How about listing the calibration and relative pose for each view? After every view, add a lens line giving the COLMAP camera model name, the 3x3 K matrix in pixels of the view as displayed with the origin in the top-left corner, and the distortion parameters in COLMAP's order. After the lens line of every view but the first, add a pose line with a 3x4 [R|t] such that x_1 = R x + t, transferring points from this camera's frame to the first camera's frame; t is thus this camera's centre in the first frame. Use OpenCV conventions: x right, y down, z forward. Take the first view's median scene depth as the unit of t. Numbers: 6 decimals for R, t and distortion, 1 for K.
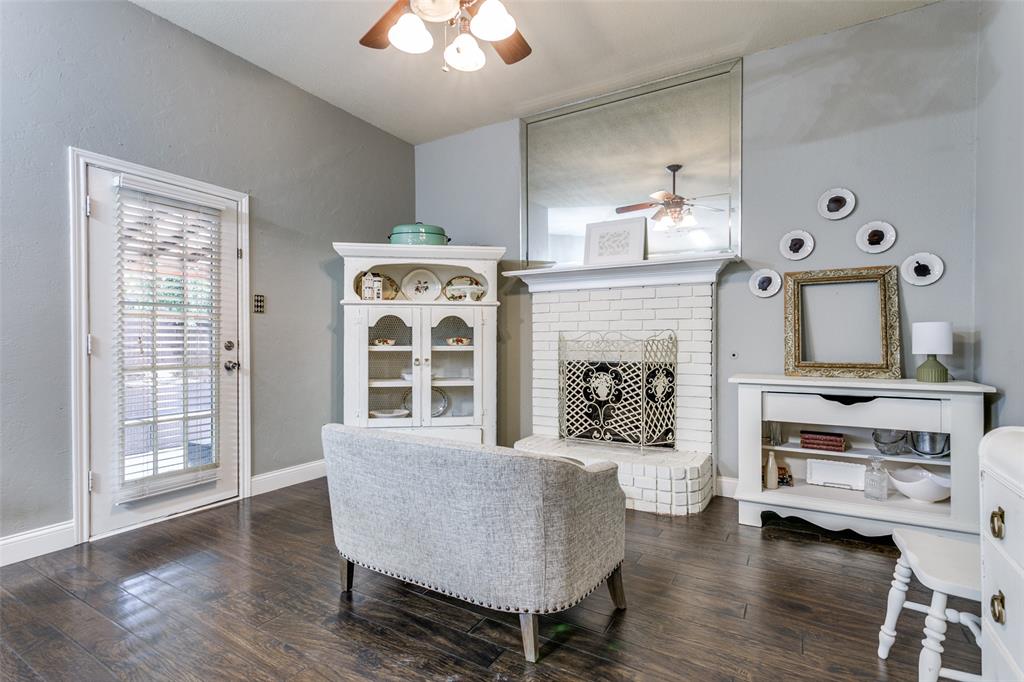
lens RADIAL K [[486.8, 0, 507.3], [0, 486.8, 343.9], [0, 0, 1]] dist [0.005037, 0.002215]
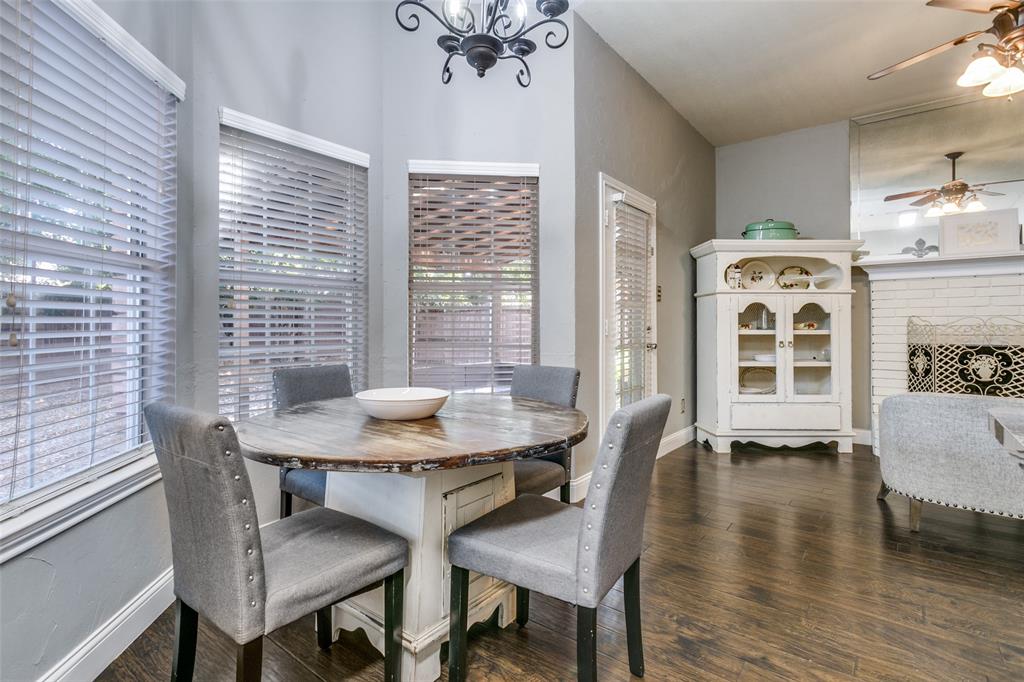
lens RADIAL K [[486.8, 0, 514.8], [0, 486.8, 325.6], [0, 0, 1]] dist [0.005037, 0.002215]
pose [[0.992039, 0.001183, -0.125925, -0.649907], [-0.002181, 0.999967, -0.007790, 0.004419], [0.125912, 0.008002, 0.992009, -0.186524]]
